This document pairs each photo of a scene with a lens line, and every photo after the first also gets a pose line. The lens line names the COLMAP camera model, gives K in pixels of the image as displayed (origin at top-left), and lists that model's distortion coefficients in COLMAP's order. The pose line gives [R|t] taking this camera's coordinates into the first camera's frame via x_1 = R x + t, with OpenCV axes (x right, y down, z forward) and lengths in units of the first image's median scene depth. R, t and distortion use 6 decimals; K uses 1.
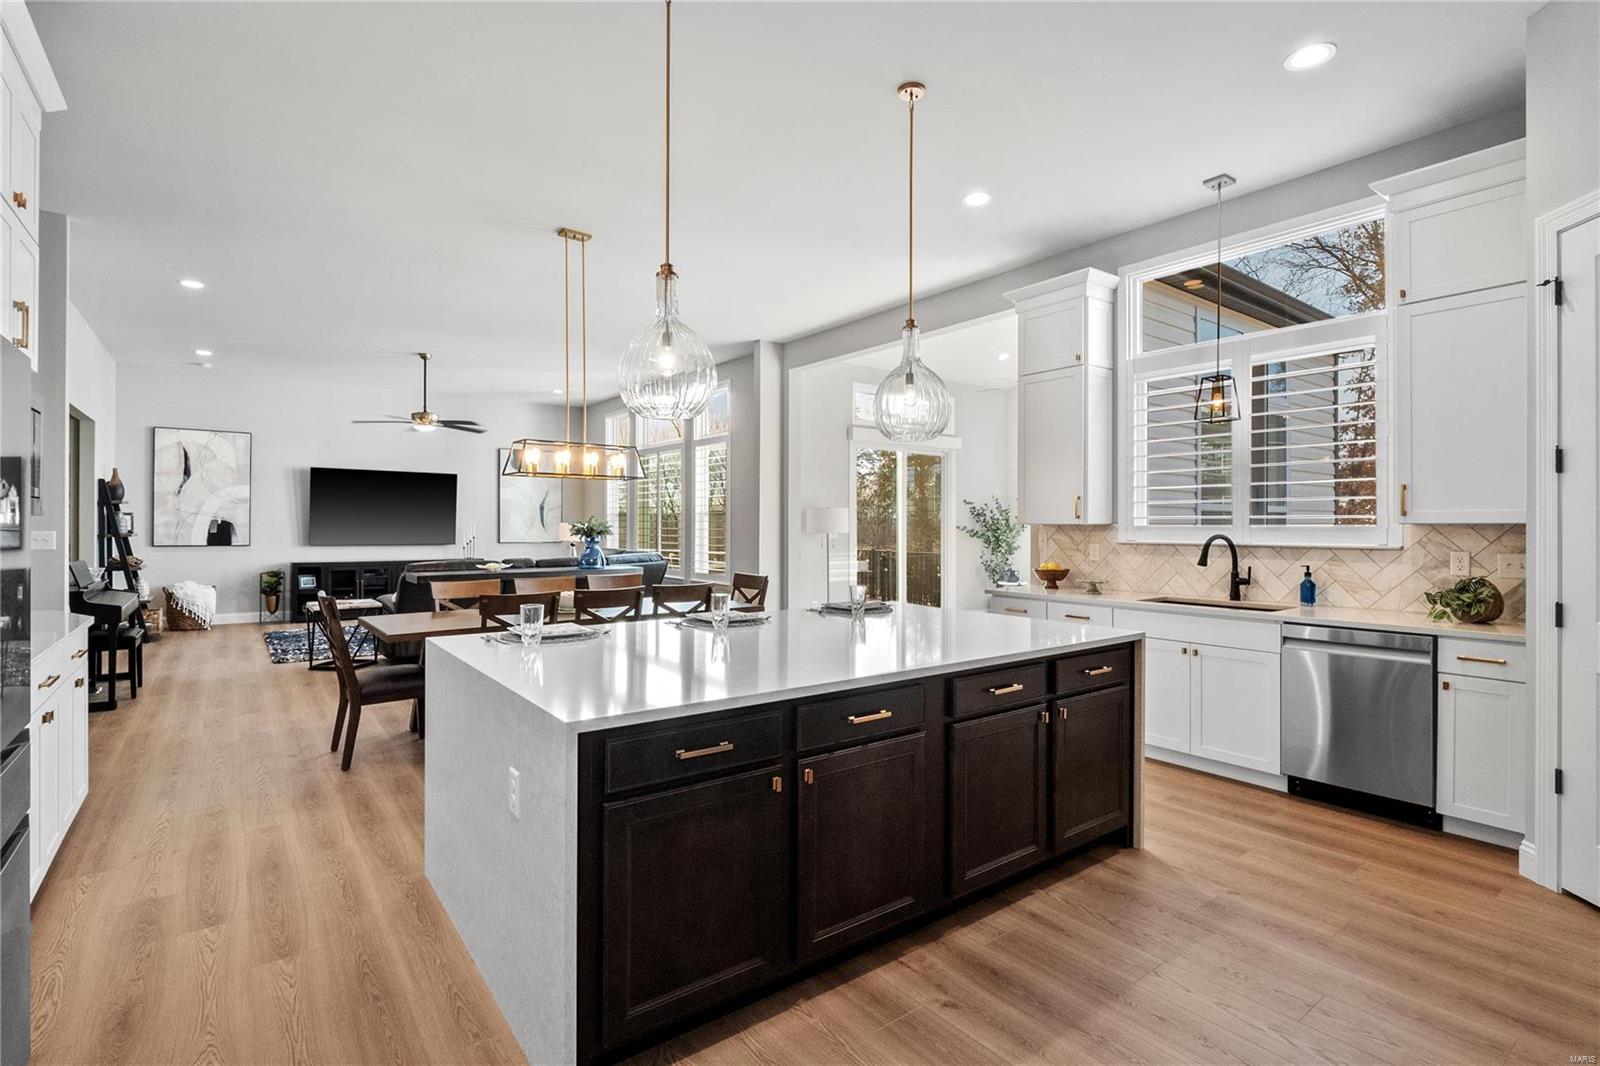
lens RADIAL K [[755.3, 0, 797.6], [0, 755.3, 526.1], [0, 0, 1]] dist [-0.015362, -0.001193]
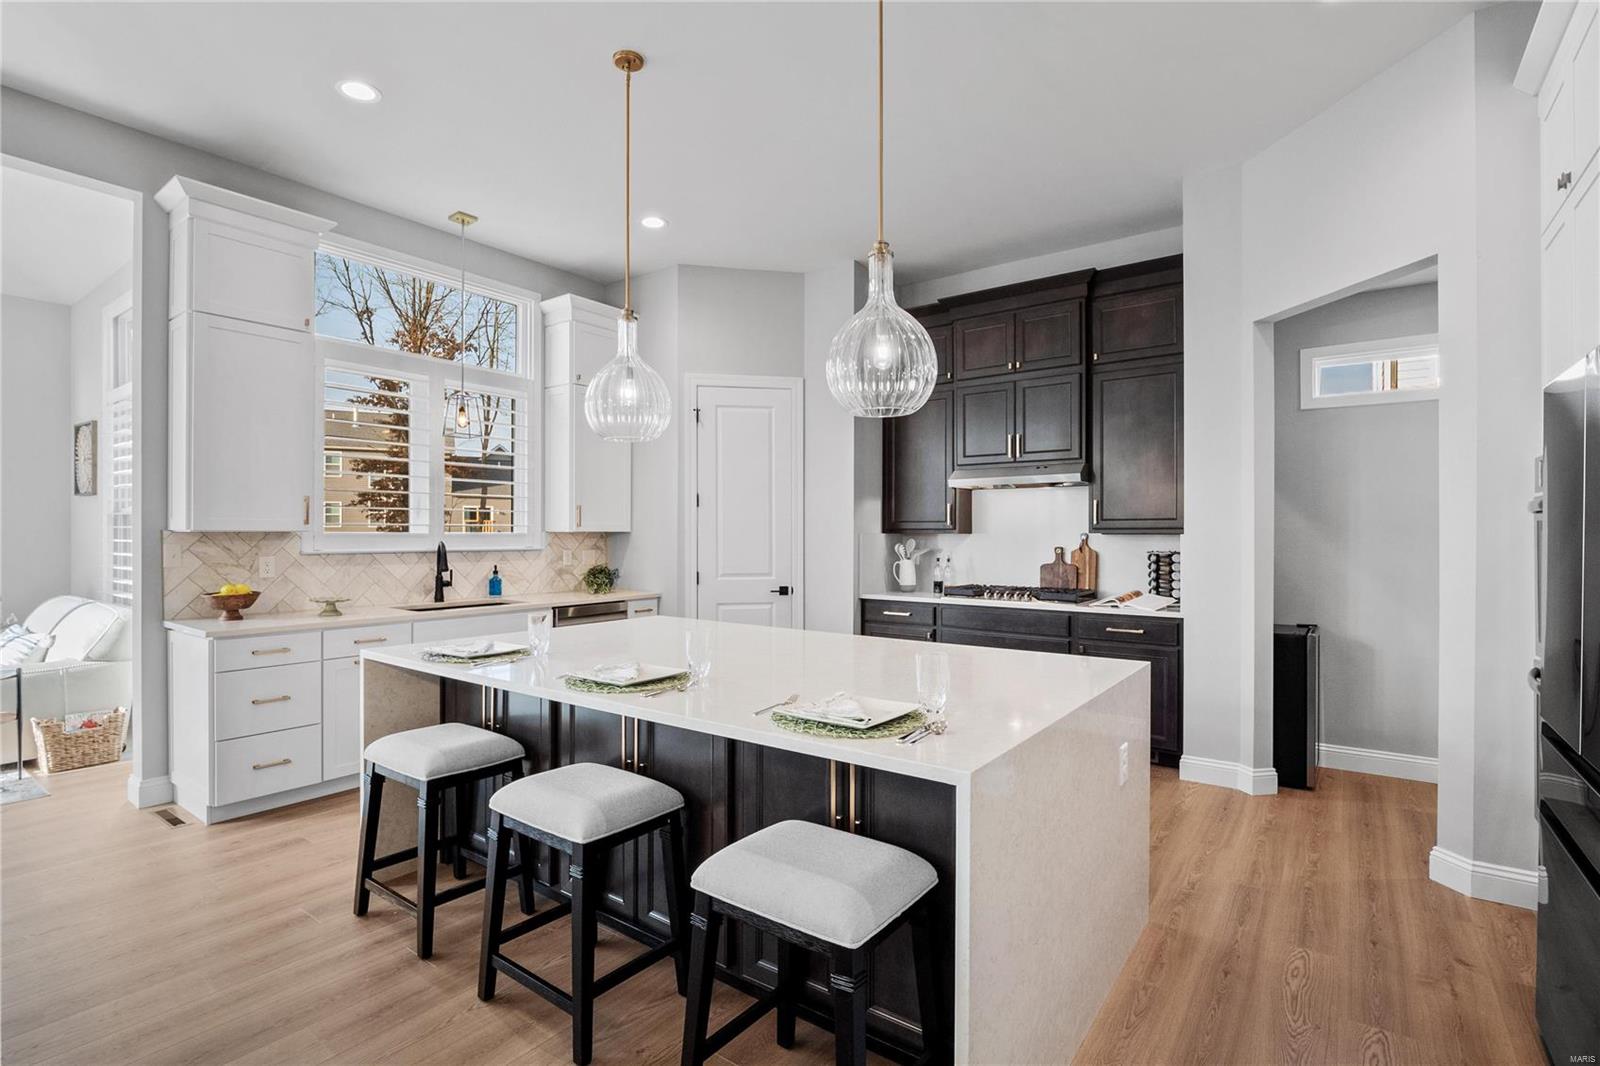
lens RADIAL K [[752.9, 0, 800.3], [0, 752.9, 533.3], [0, 0, 1]] dist [-0.012624, -0.001205]
pose [[-0.288590, -0.004884, 0.957440, -0.280476], [-0.001853, 0.999988, 0.004543, -0.002759], [-0.957451, -0.000464, -0.288595, 0.376862]]
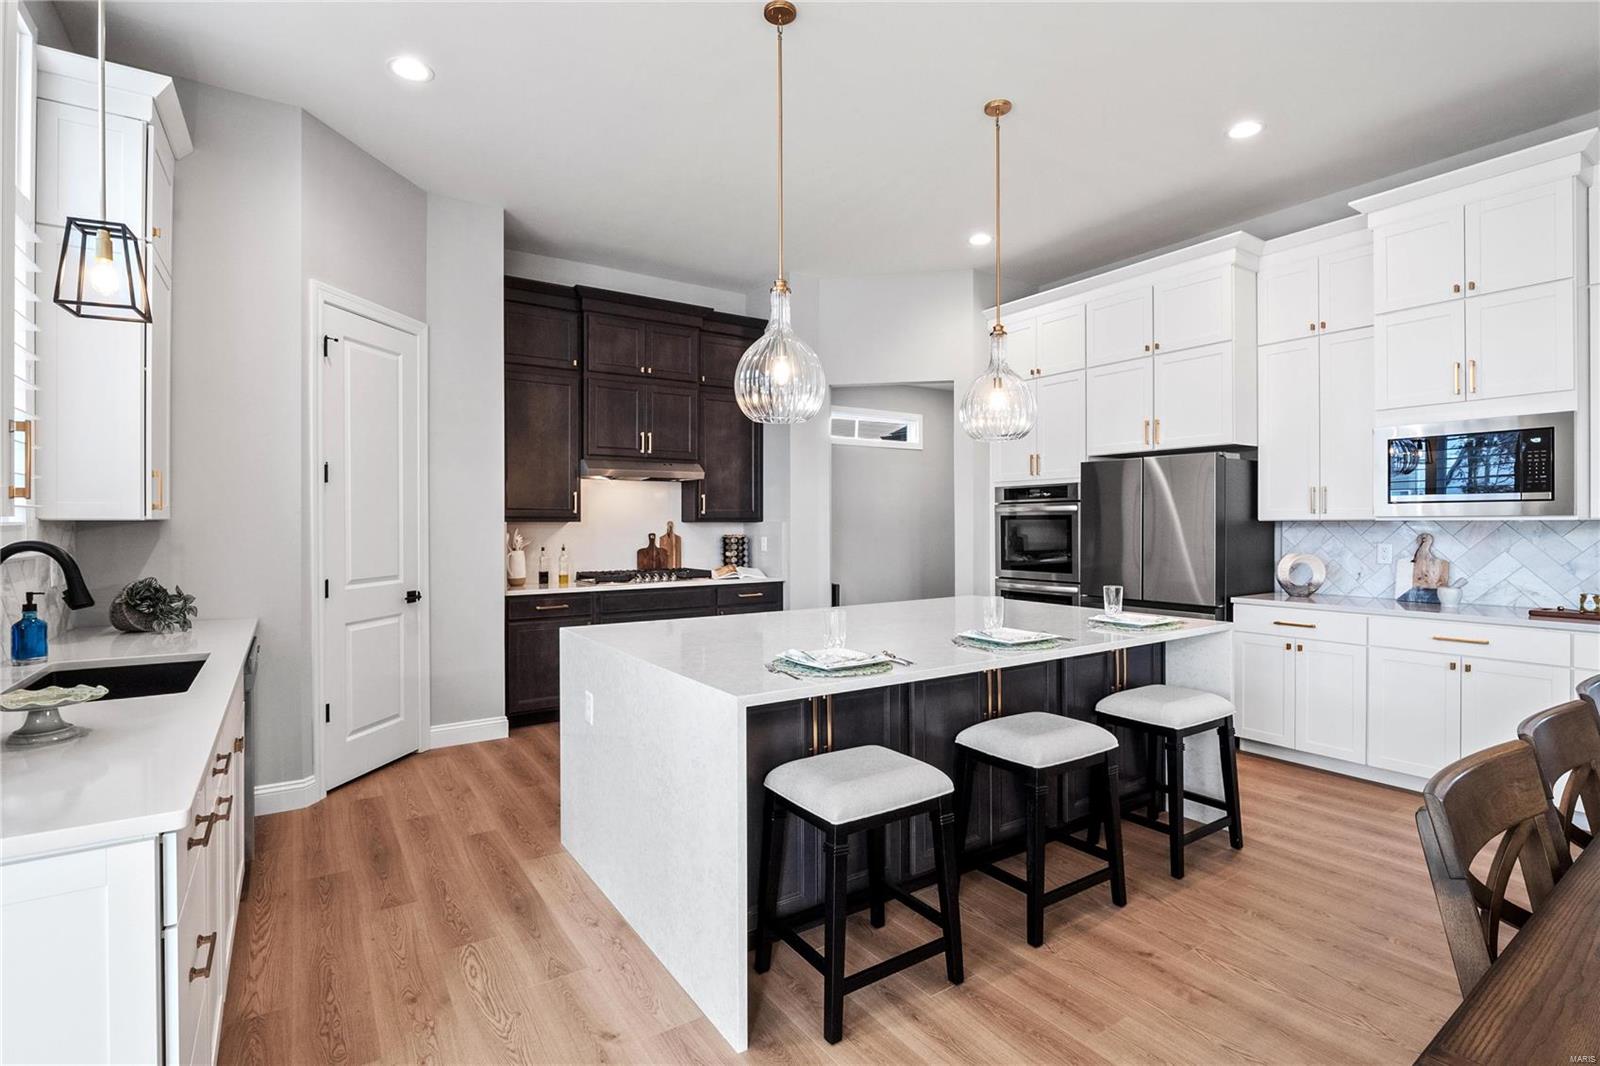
lens RADIAL K [[750.0, 0, 794.1], [0, 750.0, 524.3], [0, 0, 1]] dist [-0.009590, -0.000578]
pose [[-0.998024, -0.001909, 0.062801, 0.029018], [-0.001690, 0.999992, 0.003551, -0.000744], [-0.062807, 0.003438, -0.998020, 0.655637]]
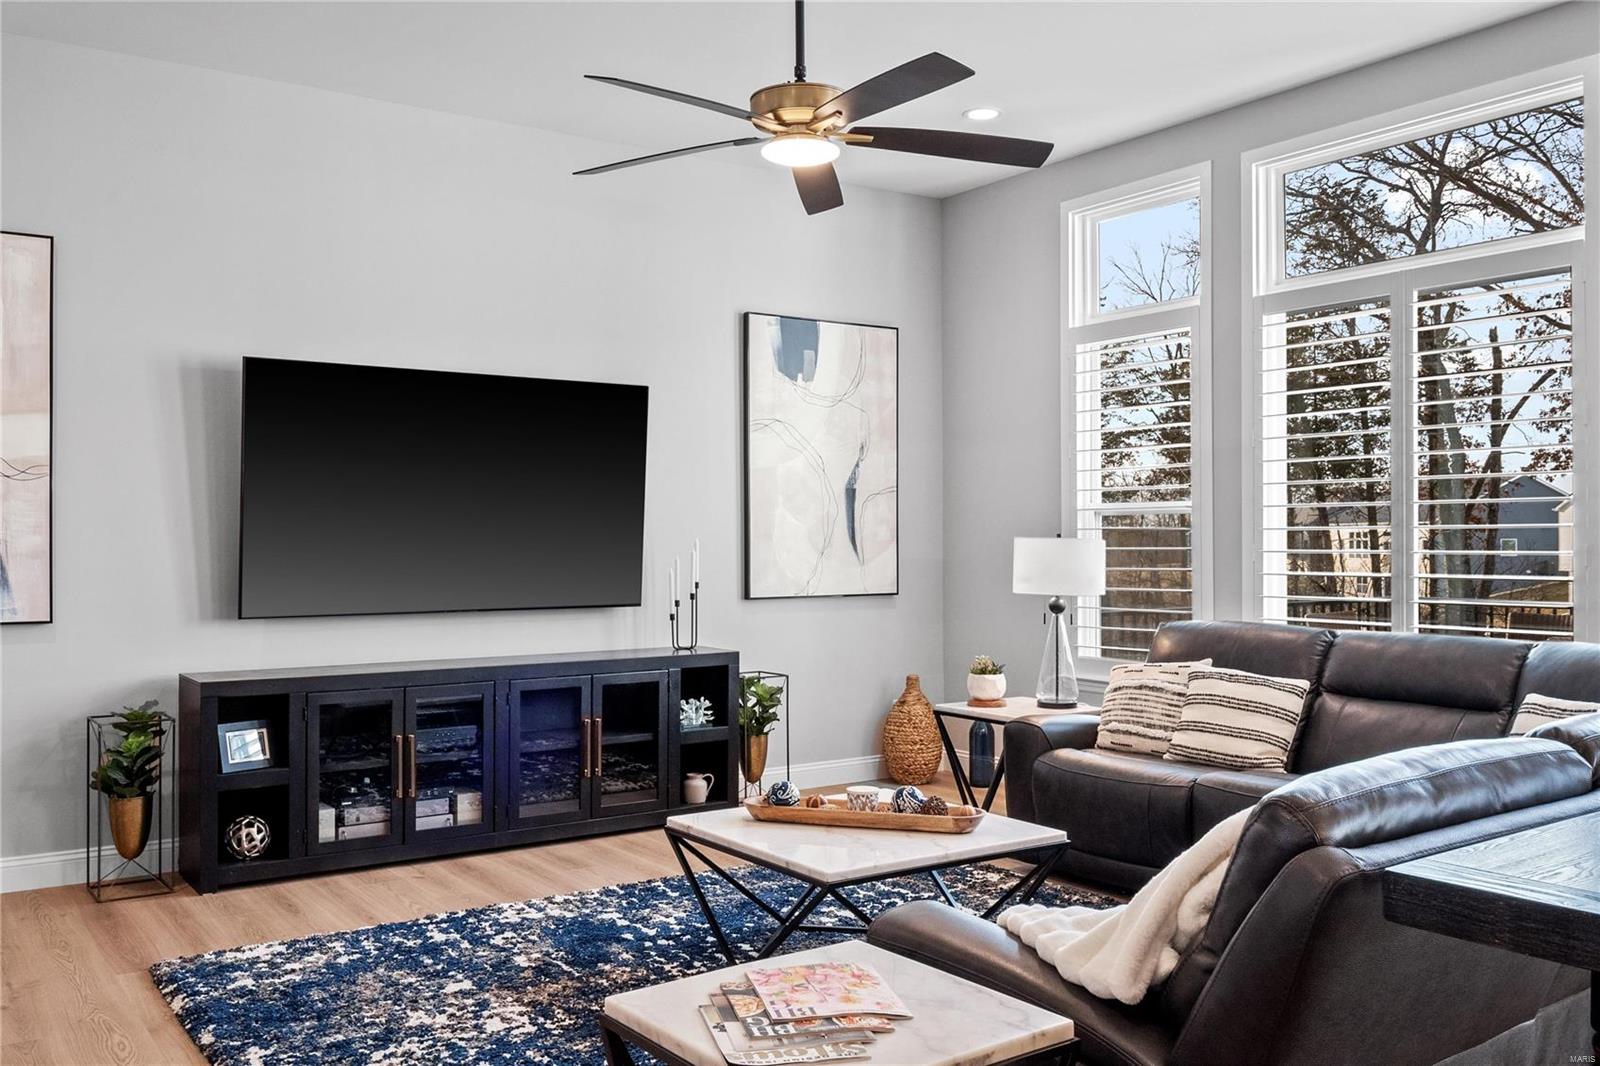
lens RADIAL K [[1375.8, 0, 800.0], [0, 1375.8, 533.0], [0, 0, 1]] dist [0.002162, -0.000196]
pose [[0.999347, -0.006906, -0.035462, -0.437947], [0.006863, 0.999976, -0.001337, -0.006654], [0.035470, 0.001092, 0.999370, 0.494736]]
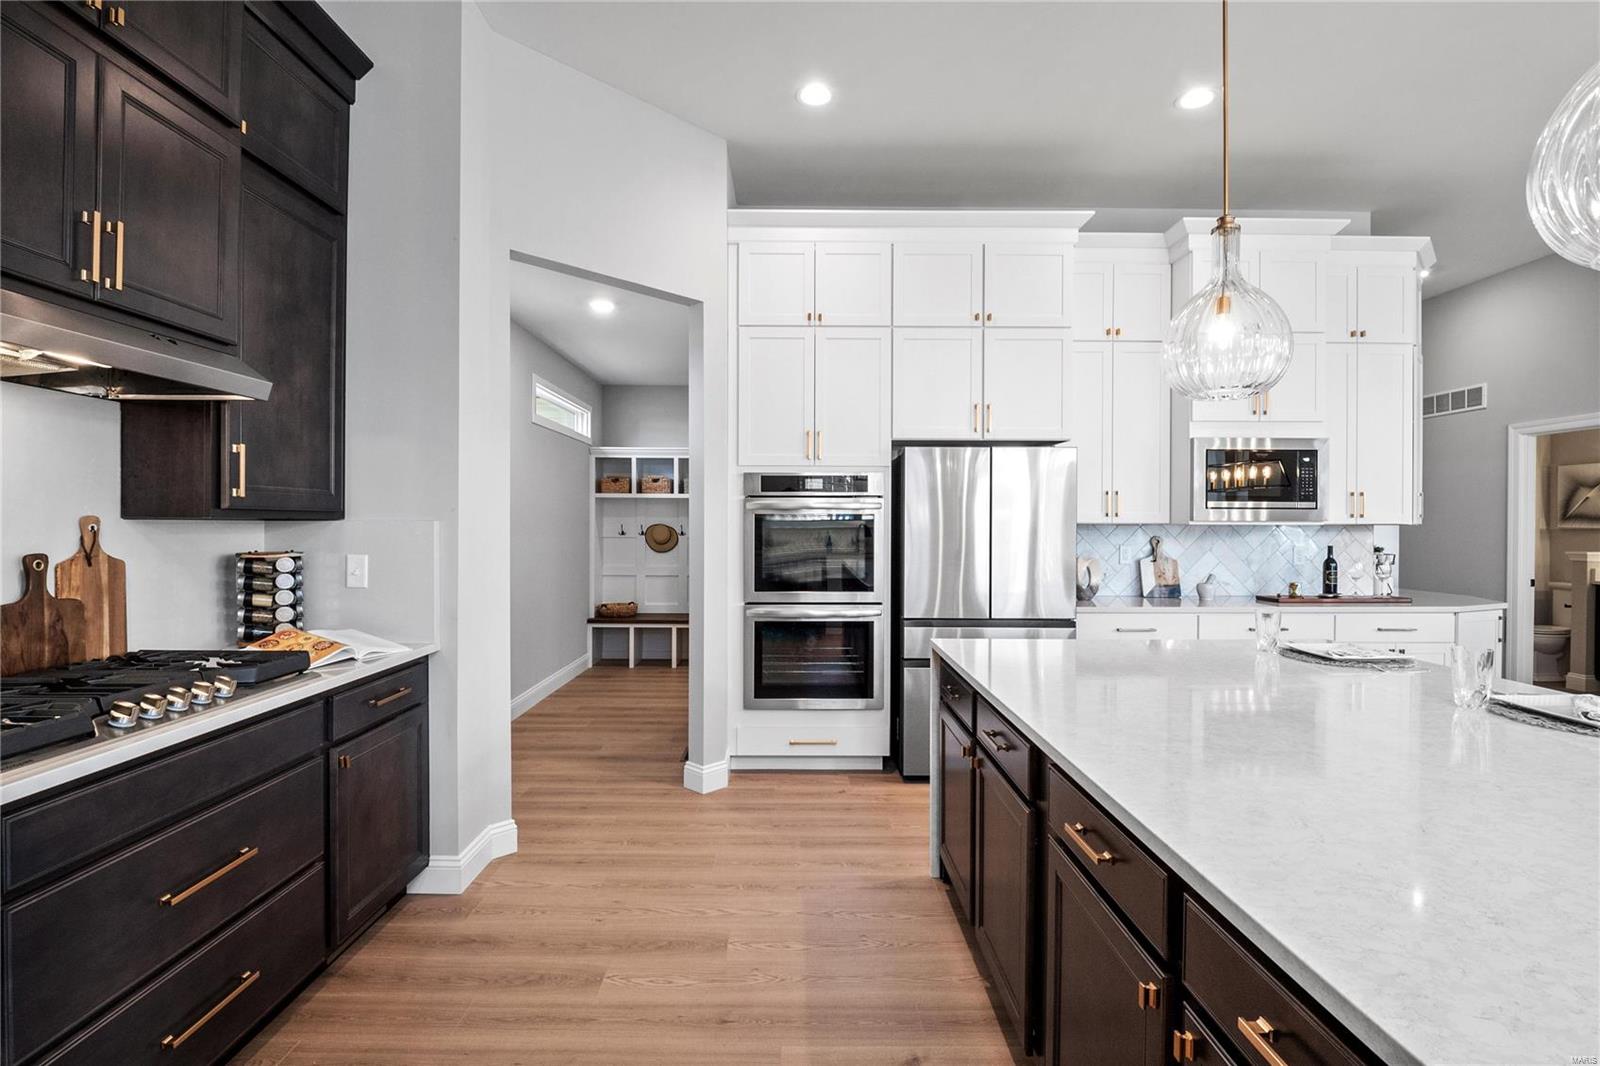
lens RADIAL K [[755.3, 0, 797.6], [0, 755.3, 526.1], [0, 0, 1]] dist [-0.015362, -0.001193]
pose [[-0.604065, -0.005030, -0.796919, 0.220517], [-0.006029, 0.999980, -0.001743, 0.001136], [0.796912, 0.003752, -0.604084, 0.316140]]
